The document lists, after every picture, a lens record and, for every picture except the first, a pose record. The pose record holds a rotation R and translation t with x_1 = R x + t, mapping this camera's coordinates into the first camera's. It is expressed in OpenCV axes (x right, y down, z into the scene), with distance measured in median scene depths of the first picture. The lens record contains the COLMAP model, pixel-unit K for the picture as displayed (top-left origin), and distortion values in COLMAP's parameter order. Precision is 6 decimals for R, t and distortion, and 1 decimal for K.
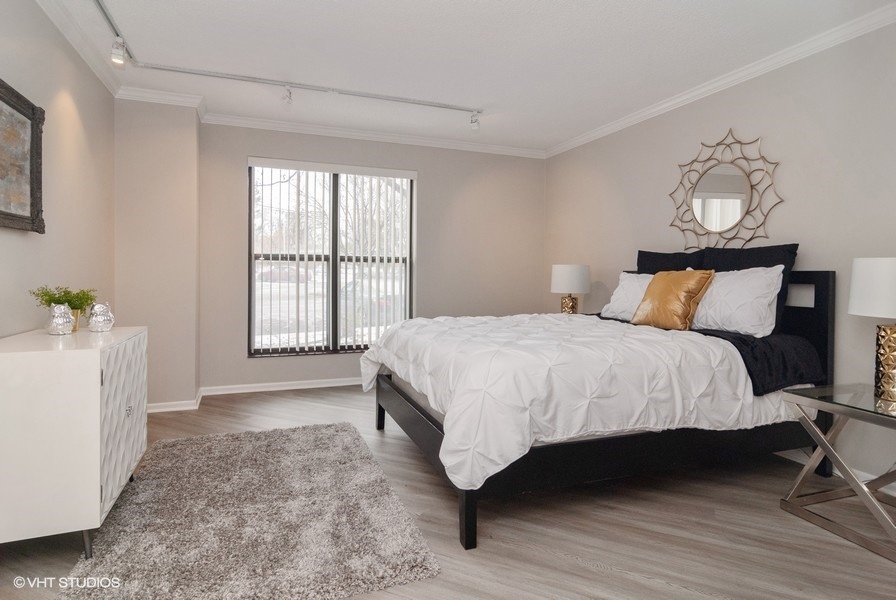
lens RADIAL K [[472.5, 0, 447.6], [0, 472.5, 280.1], [0, 0, 1]] dist [0.000141, 0.000045]
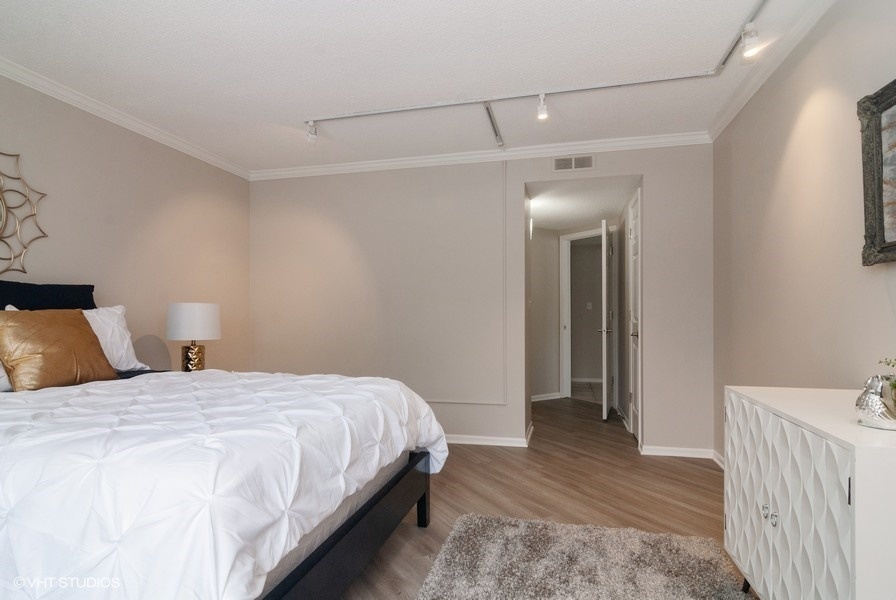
lens RADIAL K [[479.0, 0, 441.8], [0, 479.0, 298.2], [0, 0, 1]] dist [0.002276, 0.000489]
pose [[-0.818633, 0.002532, 0.574311, -0.583058], [-0.001614, 0.999976, -0.006710, -0.044398], [-0.574314, -0.006420, -0.818610, 1.569367]]
